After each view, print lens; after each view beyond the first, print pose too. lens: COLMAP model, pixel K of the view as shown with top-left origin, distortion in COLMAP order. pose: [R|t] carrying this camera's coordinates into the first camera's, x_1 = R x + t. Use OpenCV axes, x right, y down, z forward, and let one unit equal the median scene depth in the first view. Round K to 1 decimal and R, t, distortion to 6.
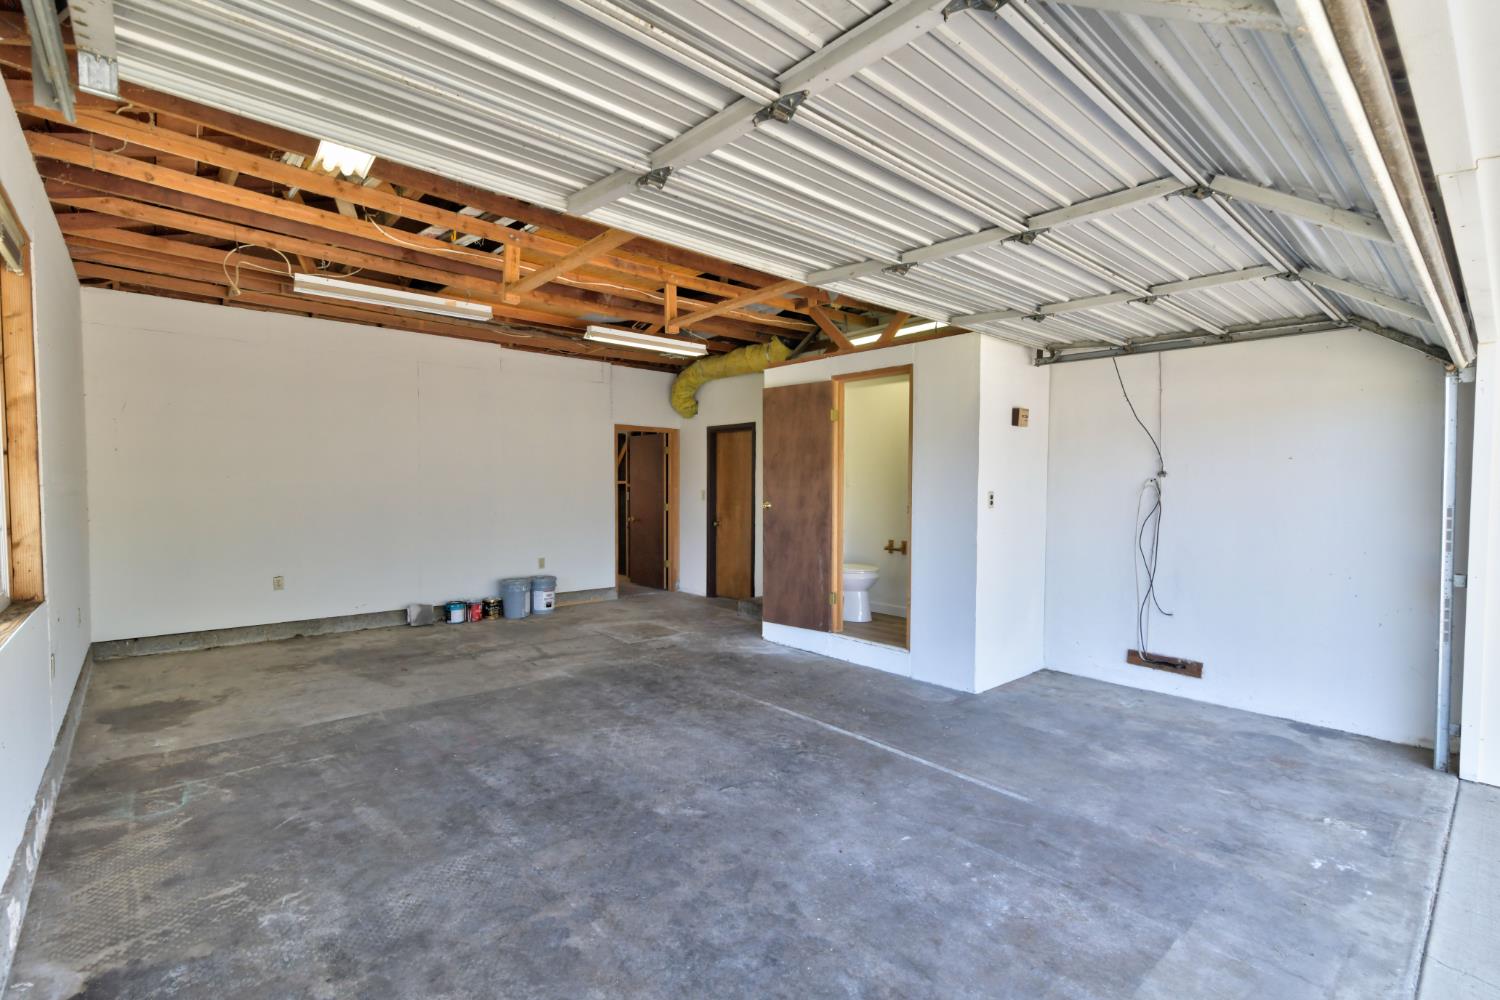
lens RADIAL K [[683.8, 0, 747.9], [0, 683.8, 509.6], [0, 0, 1]] dist [-0.002866, -0.000024]
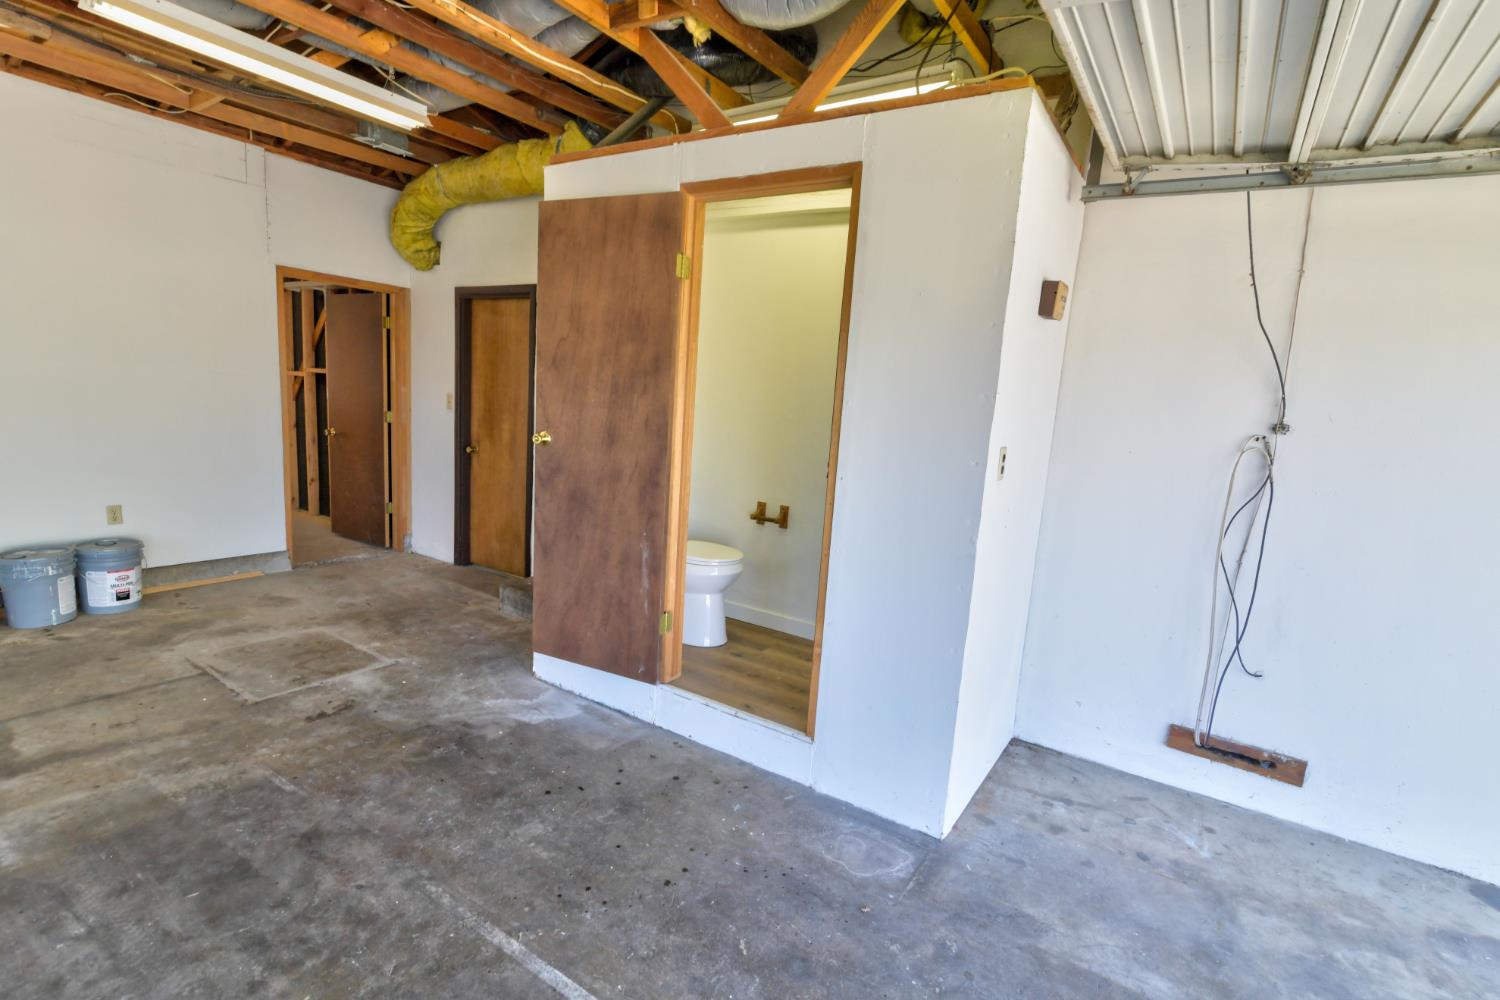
lens RADIAL K [[712.2, 0, 752.6], [0, 712.2, 508.4], [0, 0, 1]] dist [-0.002677, 0.000003]
pose [[0.961451, 0.018032, 0.274385, 0.041935], [-0.053863, 0.990867, 0.123618, -0.035563], [-0.269650, -0.133632, 0.953641, 0.548940]]
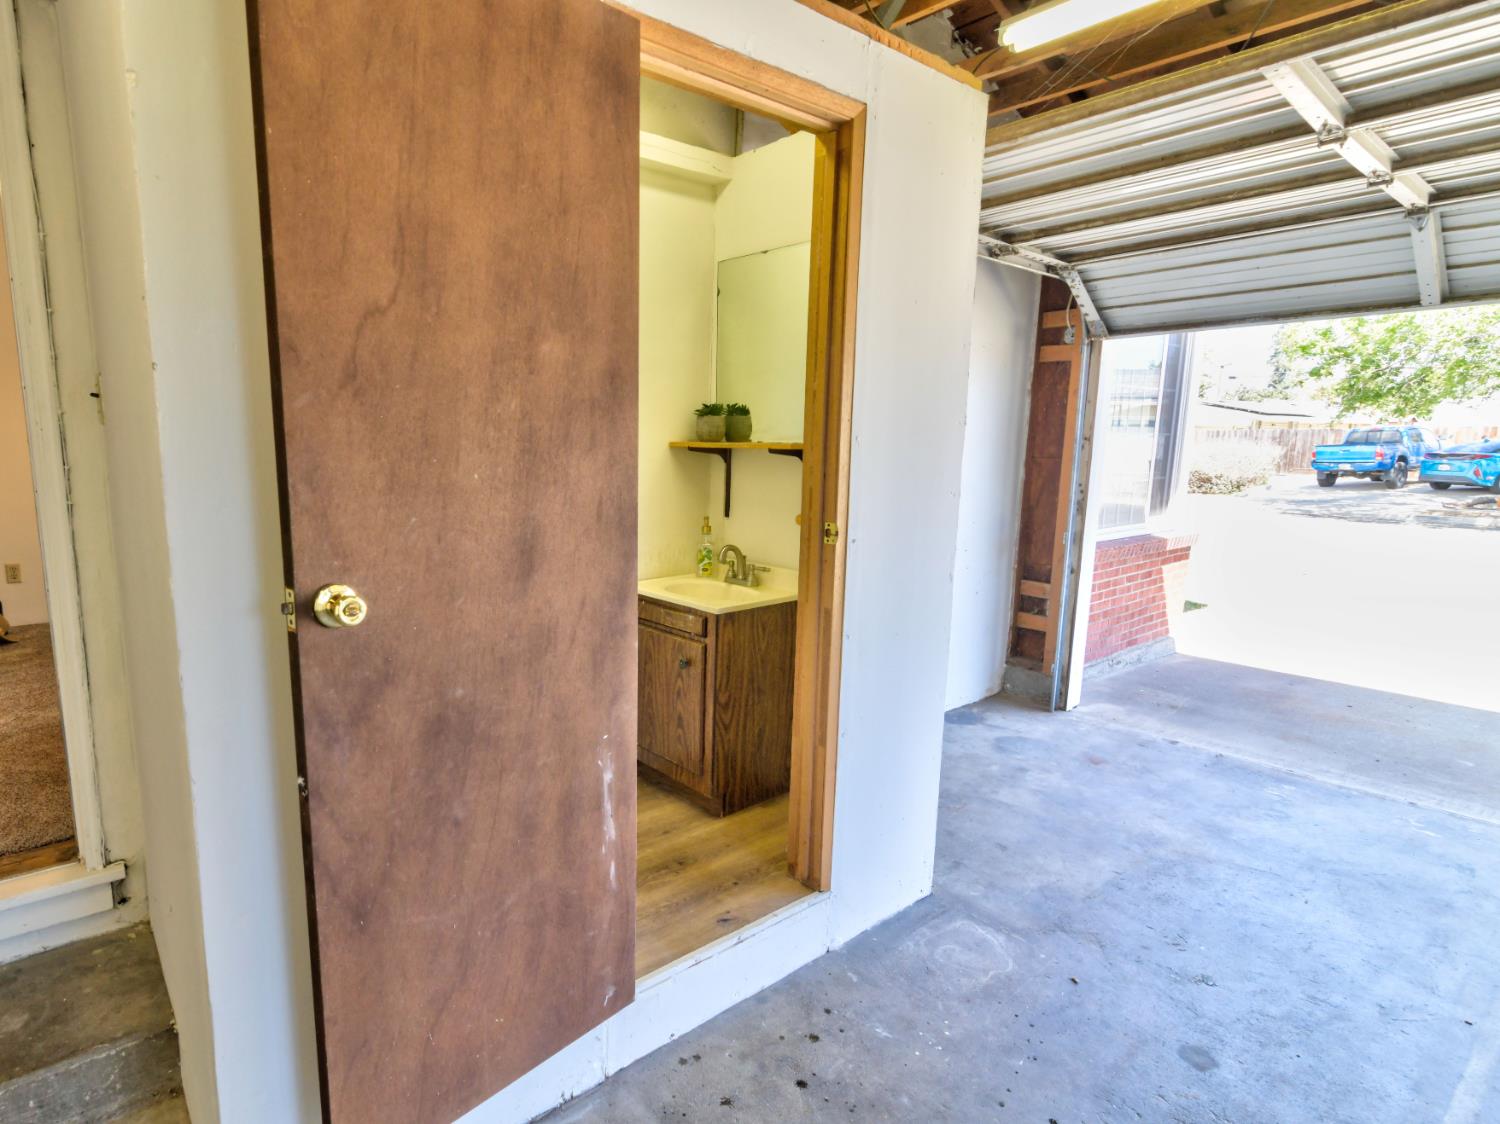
lens RADIAL K [[796.7, 0, 617.6], [0, 796.7, 574.0], [0, 0, 1]] dist [-0.002293, -0.000471]
pose [[0.086935, -0.170020, 0.981598, -0.205534], [0.033072, 0.985278, 0.167728, -0.056933], [-0.995665, 0.017882, 0.091278, 1.145947]]
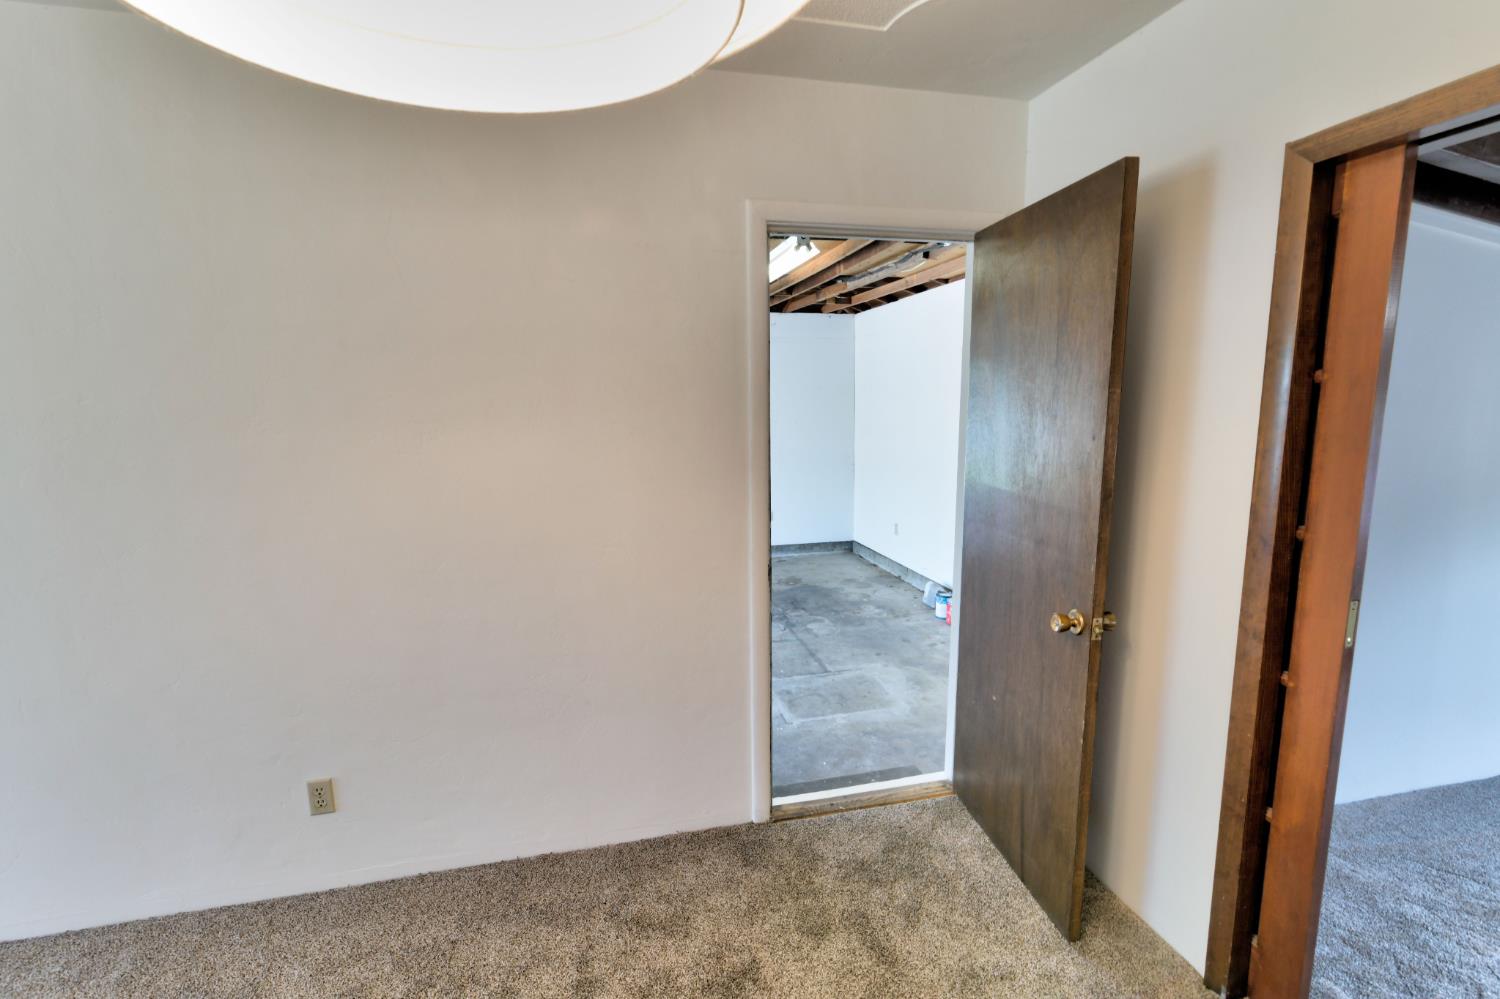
lens RADIAL K [[683.8, 0, 747.9], [0, 683.8, 509.1], [0, 0, 1]] dist [-0.002866, -0.000024]
pose [[-0.462489, 0.141911, -0.875194, 0.625628], [-0.015679, 0.985644, 0.168106, -0.162458], [0.886486, 0.091469, -0.453625, 1.695473]]
